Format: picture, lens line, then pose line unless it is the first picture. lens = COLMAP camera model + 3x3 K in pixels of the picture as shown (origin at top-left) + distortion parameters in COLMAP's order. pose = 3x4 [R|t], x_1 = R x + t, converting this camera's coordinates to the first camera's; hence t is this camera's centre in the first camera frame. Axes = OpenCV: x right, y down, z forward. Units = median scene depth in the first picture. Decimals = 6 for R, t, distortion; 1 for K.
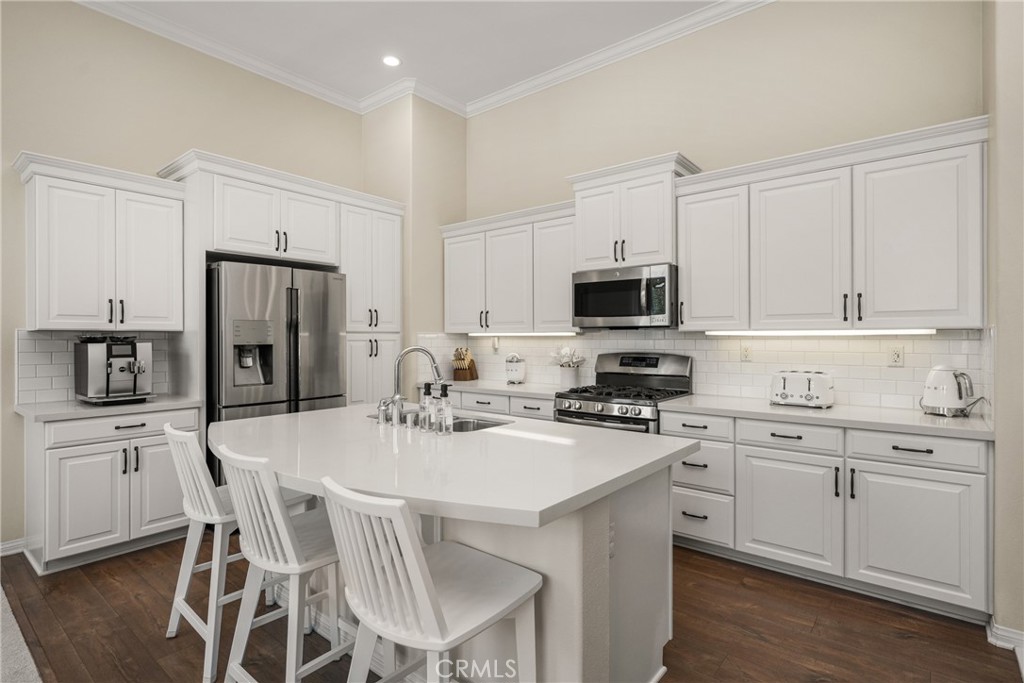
lens RADIAL K [[507.4, 0, 514.5], [0, 507.4, 338.7], [0, 0, 1]] dist [0.001545, 0.000292]
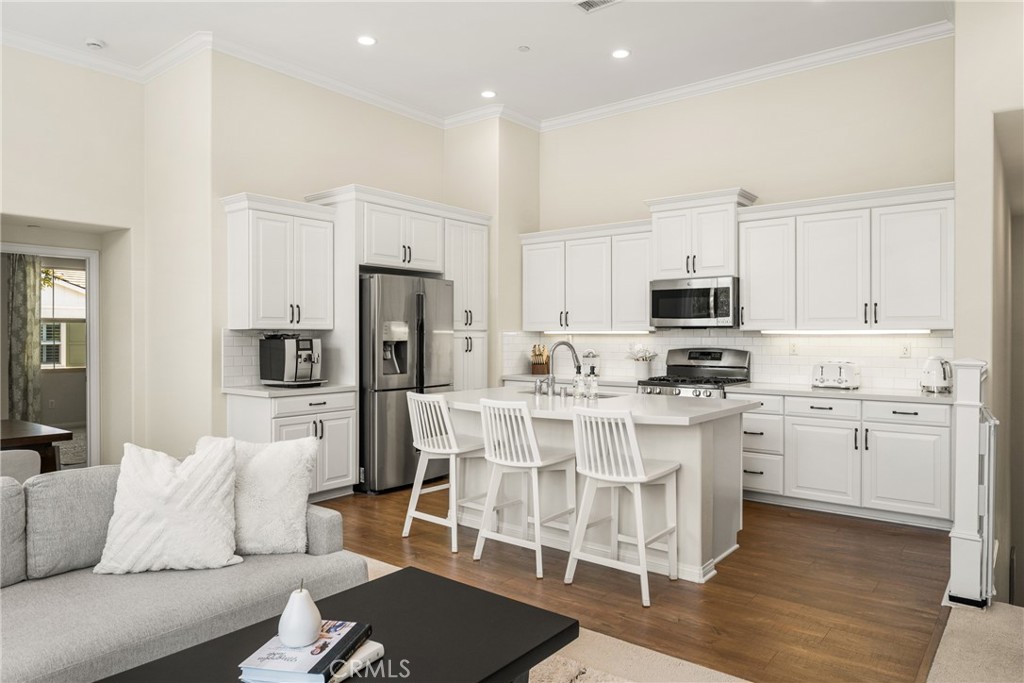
lens RADIAL K [[659.3, 0, 514.7], [0, 659.3, 338.9], [0, 0, 1]] dist [-0.001145, -0.000191]
pose [[0.999909, 0.001396, 0.013404, -0.245063], [-0.001441, 0.999993, 0.003324, 0.001485], [-0.013399, -0.003343, 0.999905, -0.595866]]
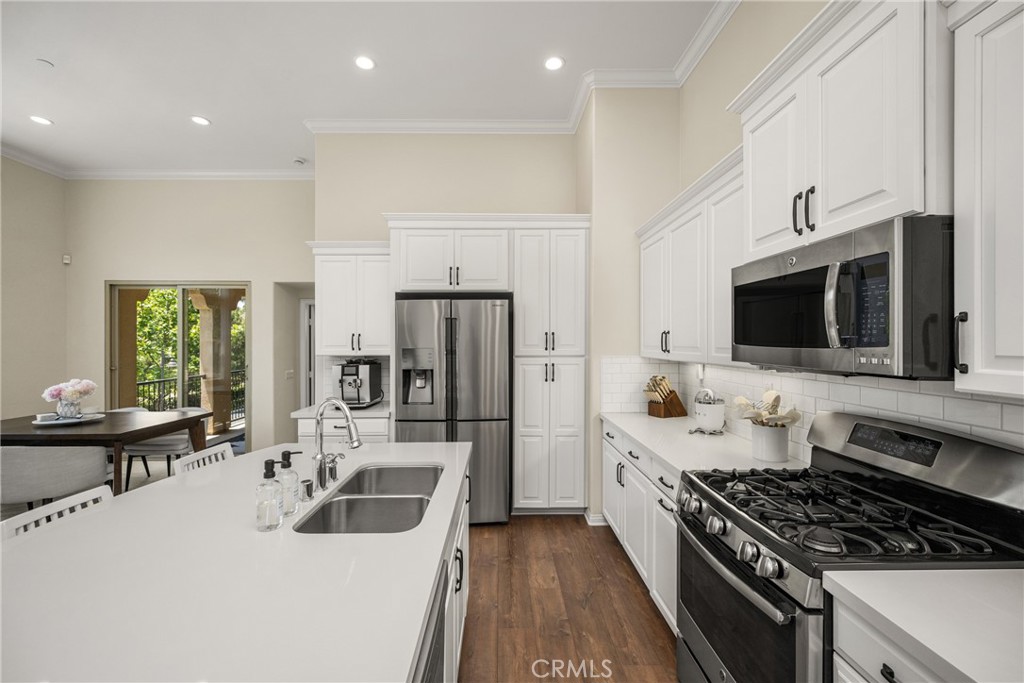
lens RADIAL K [[410.0, 0, 511.8], [0, 410.0, 344.9], [0, 0, 1]] dist [0.001666, 0.000401]
pose [[0.650237, 0.005158, -0.759714, 0.335767], [0.001577, 0.999966, 0.008139, -0.050874], [0.759730, -0.006490, 0.650206, 0.550942]]
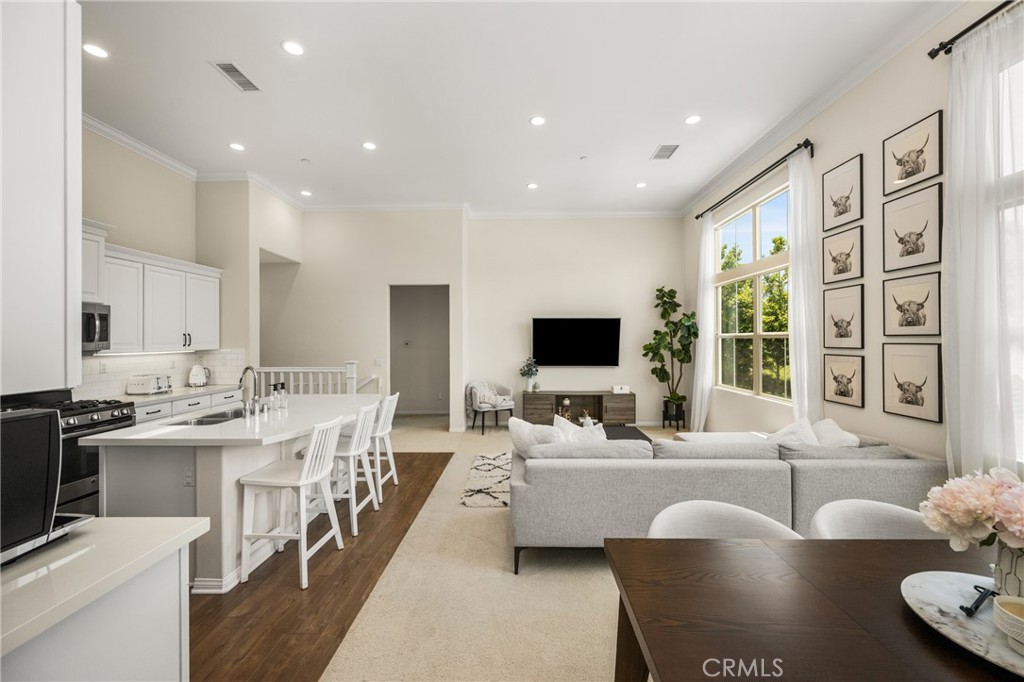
lens RADIAL K [[414.6, 0, 511.0], [0, 414.6, 338.1], [0, 0, 1]] dist [0.001037, 0.000188]
pose [[-0.610924, 0.006405, 0.791664, -1.217638], [0.006373, 0.999975, -0.003173, -0.045079], [-0.791664, 0.003107, -0.610949, 0.798916]]
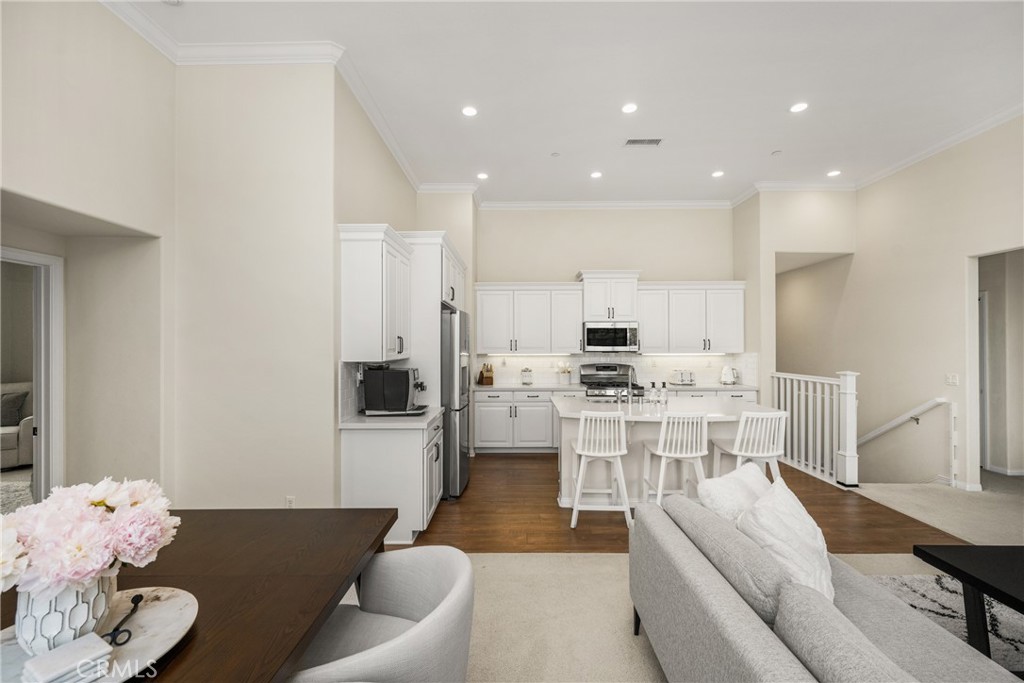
lens RADIAL K [[414.5, 0, 508.8], [0, 414.5, 343.9], [0, 0, 1]] dist [-0.003911, 0.000086]
pose [[0.784369, 0.000810, 0.620294, -1.156638], [0.002585, 0.999986, -0.004574, -0.047486], [-0.620289, 0.005191, 0.784356, -0.021365]]
